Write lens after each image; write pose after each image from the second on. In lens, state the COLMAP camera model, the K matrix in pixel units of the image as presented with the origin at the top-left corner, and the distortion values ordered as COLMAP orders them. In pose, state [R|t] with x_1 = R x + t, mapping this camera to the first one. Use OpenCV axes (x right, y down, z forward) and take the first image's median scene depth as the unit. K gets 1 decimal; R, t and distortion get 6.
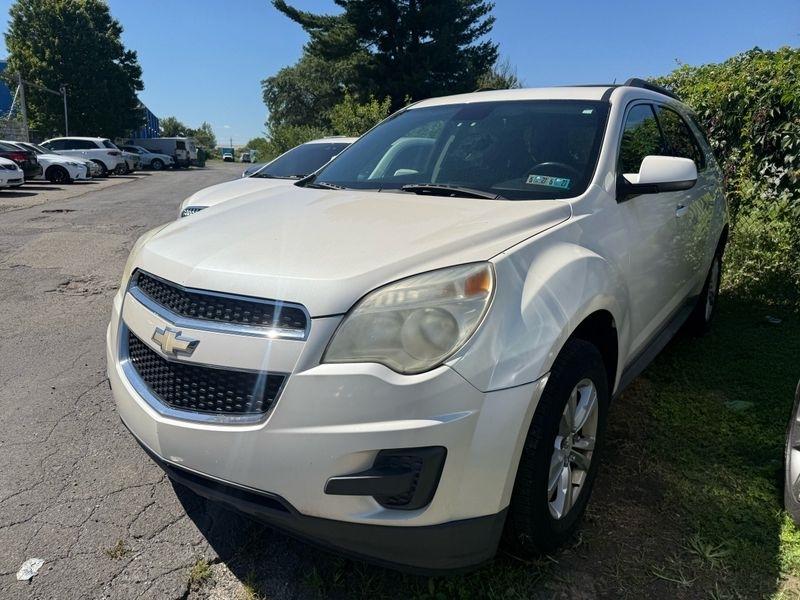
lens RADIAL K [[570.4, 0, 400.0], [0, 570.4, 300.0], [0, 0, 1]] dist [-0.005723, -0.004405]
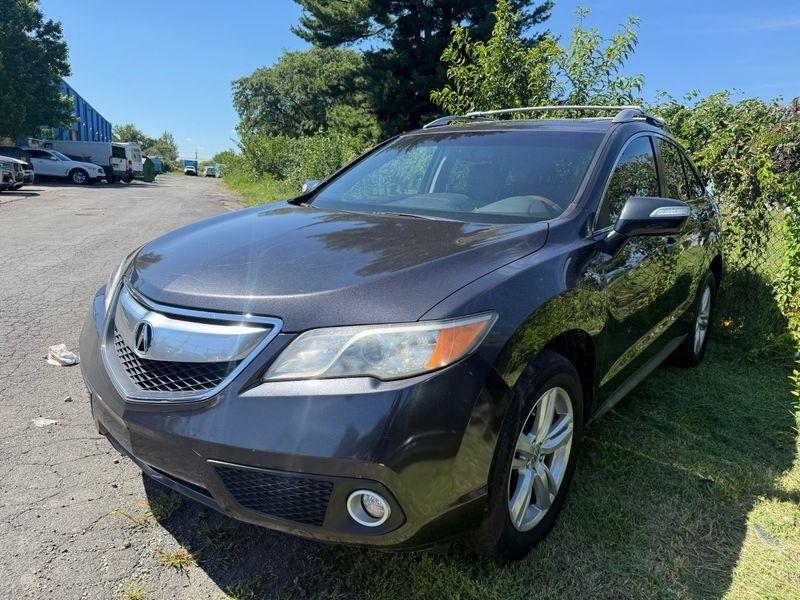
lens RADIAL K [[570.4, 0, 400.0], [0, 570.4, 300.0], [0, 0, 1]] dist [-0.005723, -0.004405]
pose [[0.997519, 0.030623, 0.063384, -0.047784], [-0.028338, 0.998926, -0.036648, -0.049920], [-0.064439, 0.034761, 0.997316, 0.194592]]
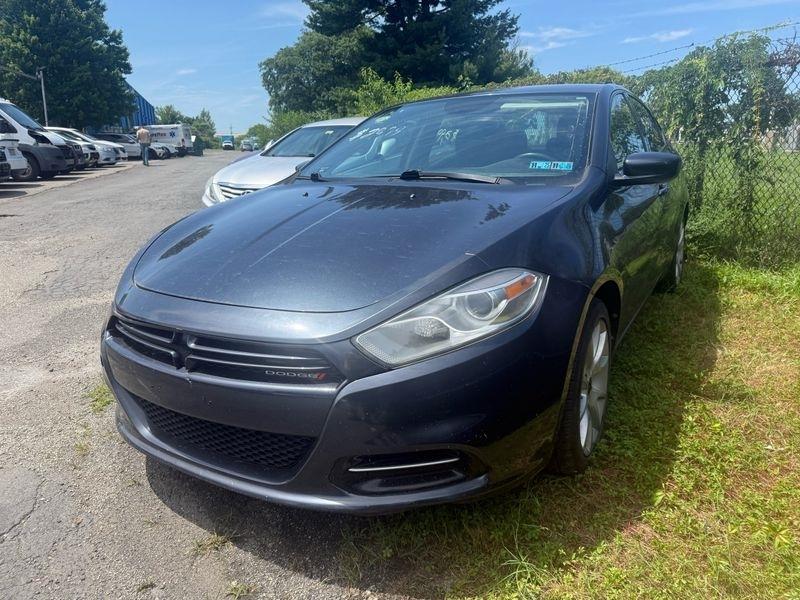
lens RADIAL K [[570.4, 0, 400.0], [0, 570.4, 300.0], [0, 0, 1]] dist [-0.005723, -0.004405]
pose [[0.999713, -0.022076, -0.009275, -0.011394], [0.022313, 0.999405, 0.026284, -0.012800], [0.008690, -0.026484, 0.999611, 0.056535]]
